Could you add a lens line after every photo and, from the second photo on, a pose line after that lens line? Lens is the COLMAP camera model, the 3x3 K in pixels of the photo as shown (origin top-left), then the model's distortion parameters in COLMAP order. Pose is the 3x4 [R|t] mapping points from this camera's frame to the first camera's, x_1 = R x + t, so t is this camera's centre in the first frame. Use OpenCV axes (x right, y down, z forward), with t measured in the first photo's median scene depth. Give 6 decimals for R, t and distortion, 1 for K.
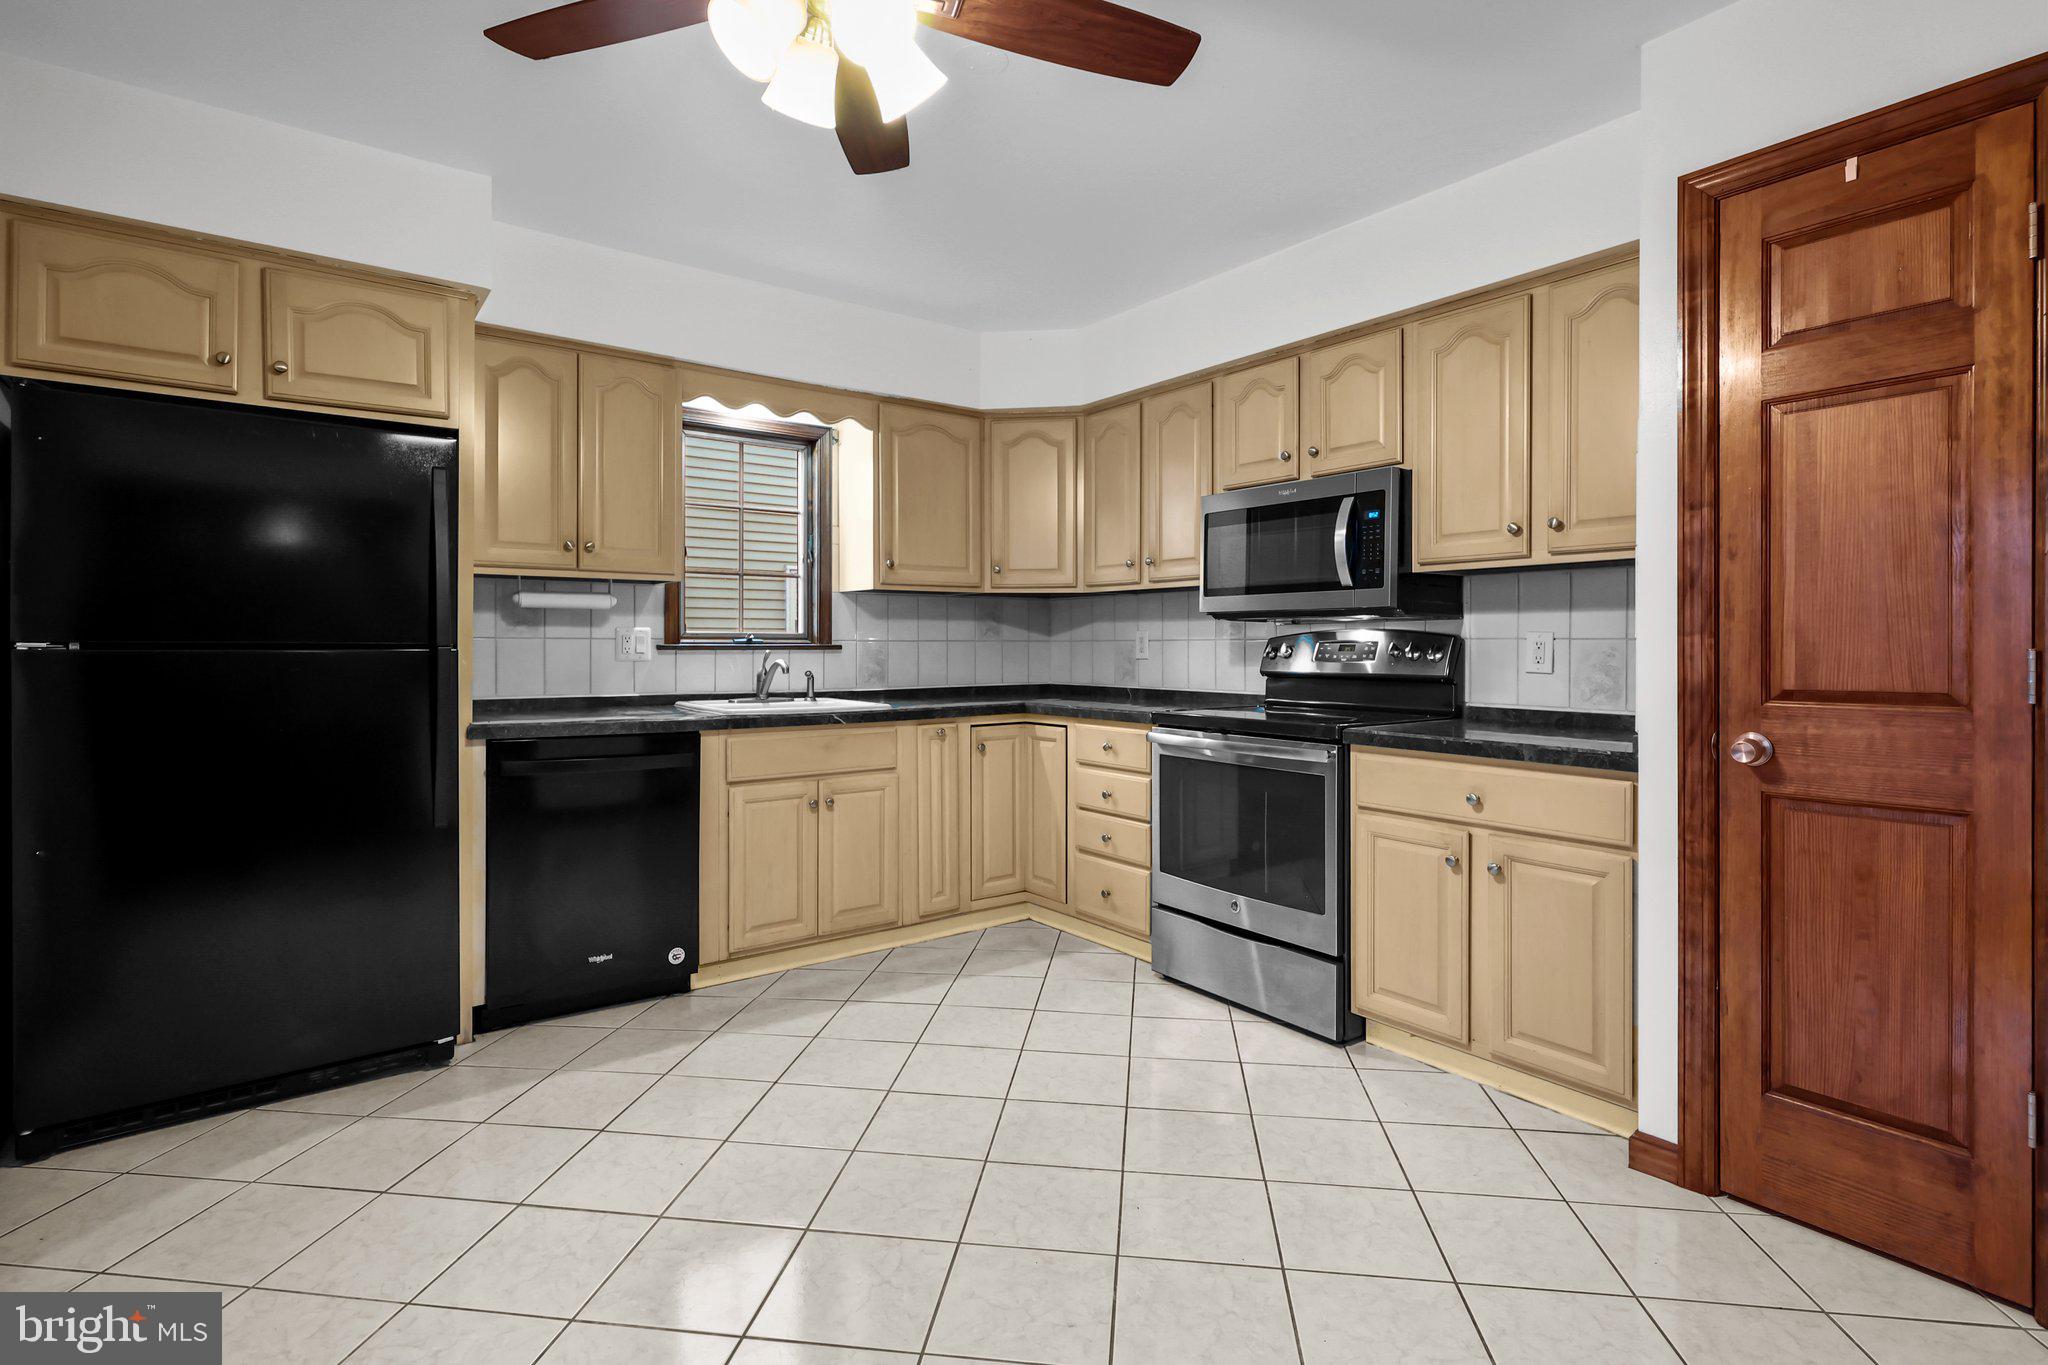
lens RADIAL K [[991.6, 0, 1028.8], [0, 991.6, 661.4], [0, 0, 1]] dist [0.001926, -0.000251]
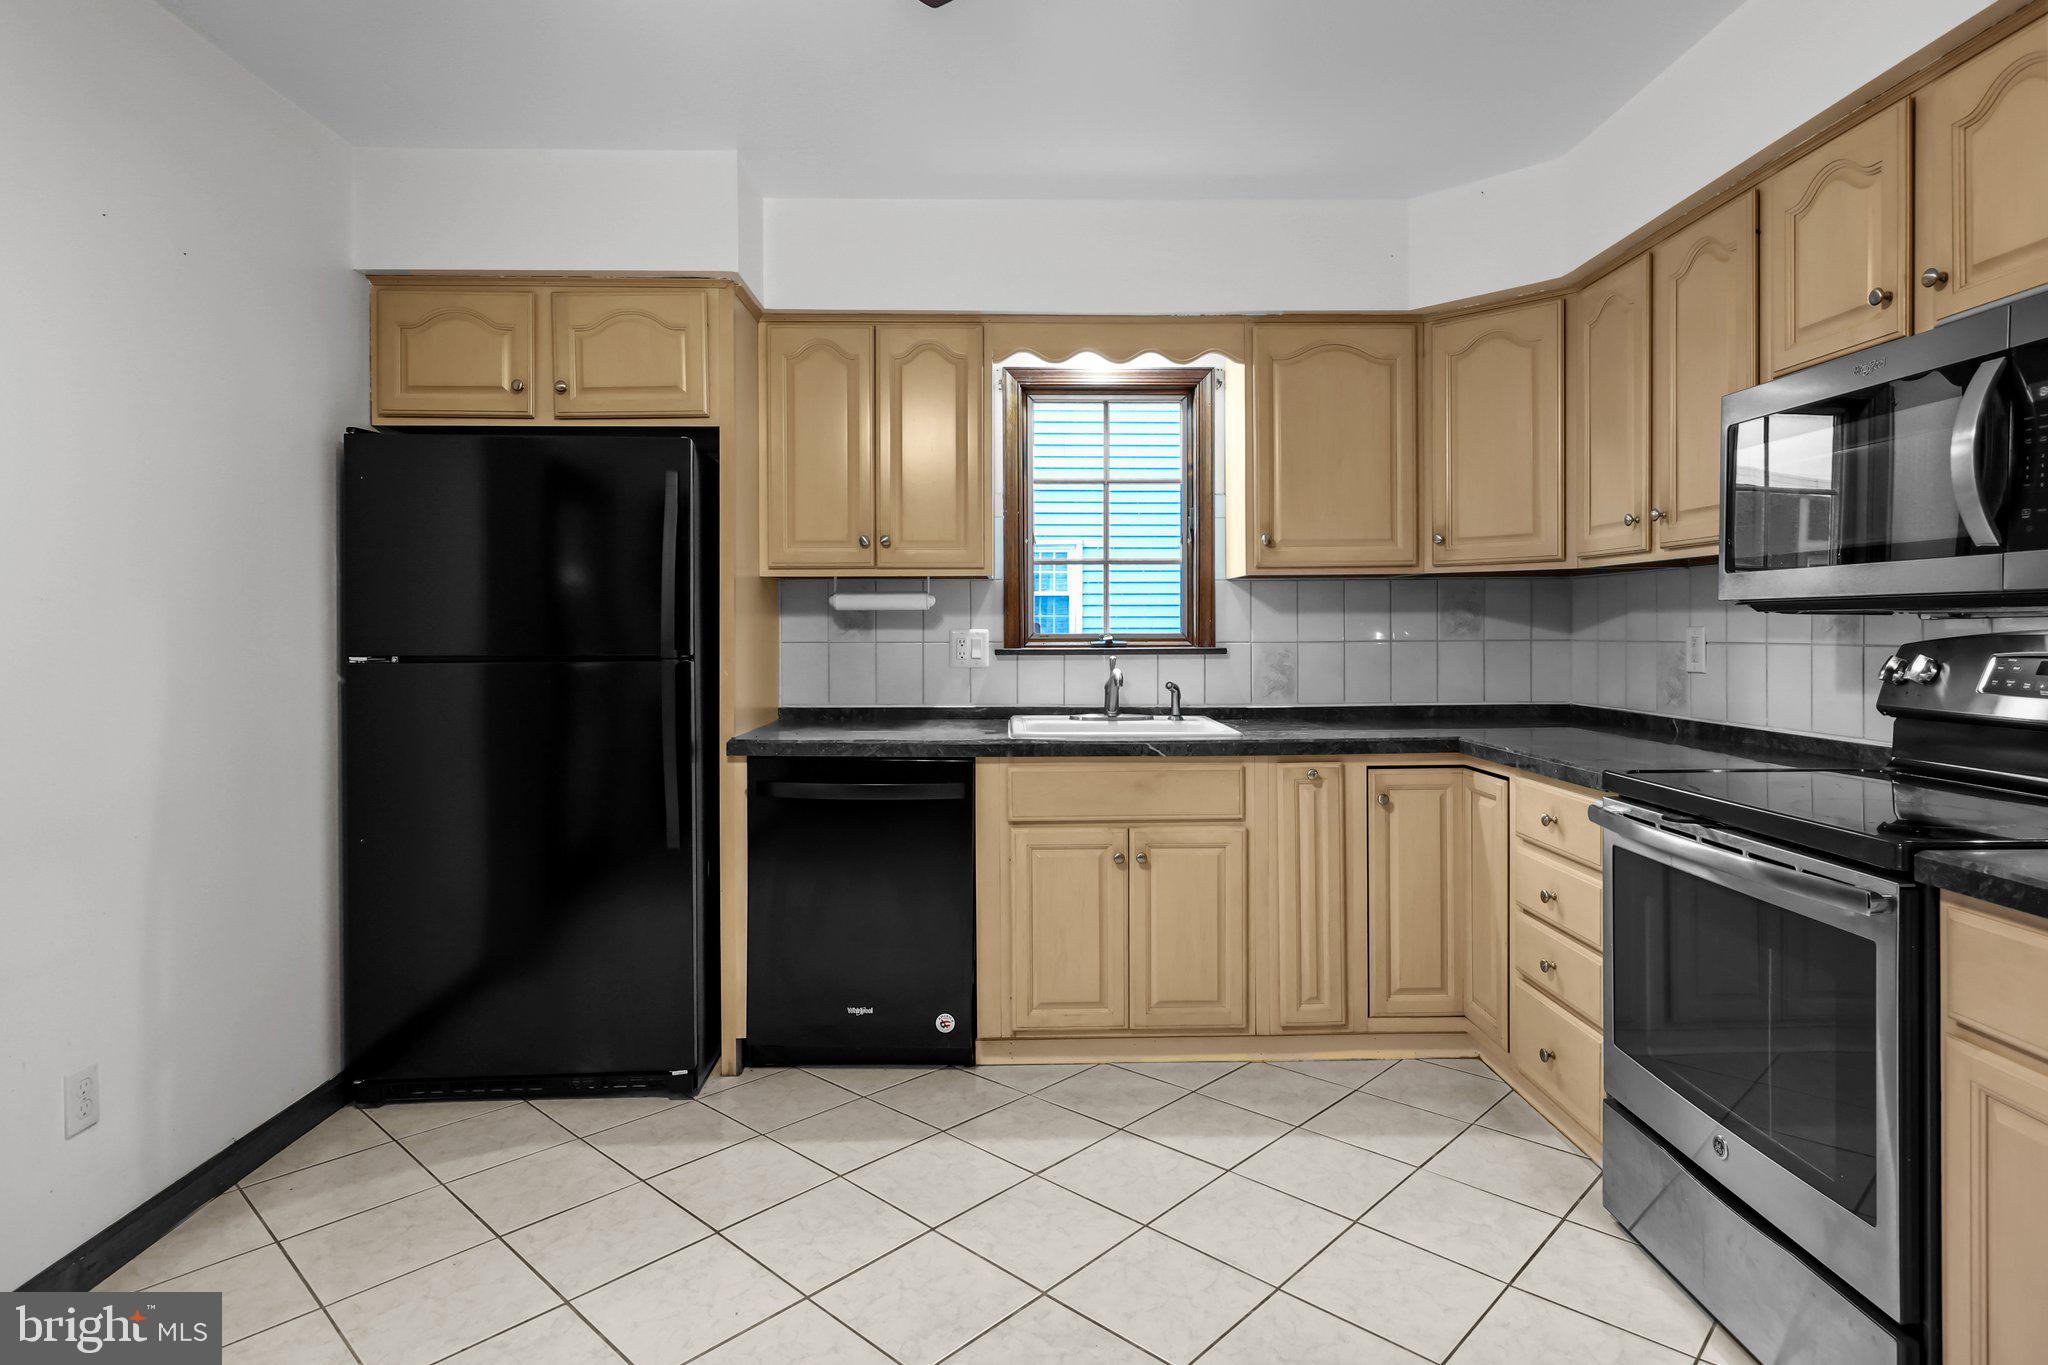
lens RADIAL K [[1095.0, 0, 1029.9], [0, 1095.0, 651.7], [0, 0, 1]] dist [-0.003298, 0.001047]
pose [[0.810486, 0.008672, -0.585693, 0.217867], [-0.004751, 0.999955, 0.008231, -0.023451], [0.585738, -0.003888, 0.810491, 0.258363]]
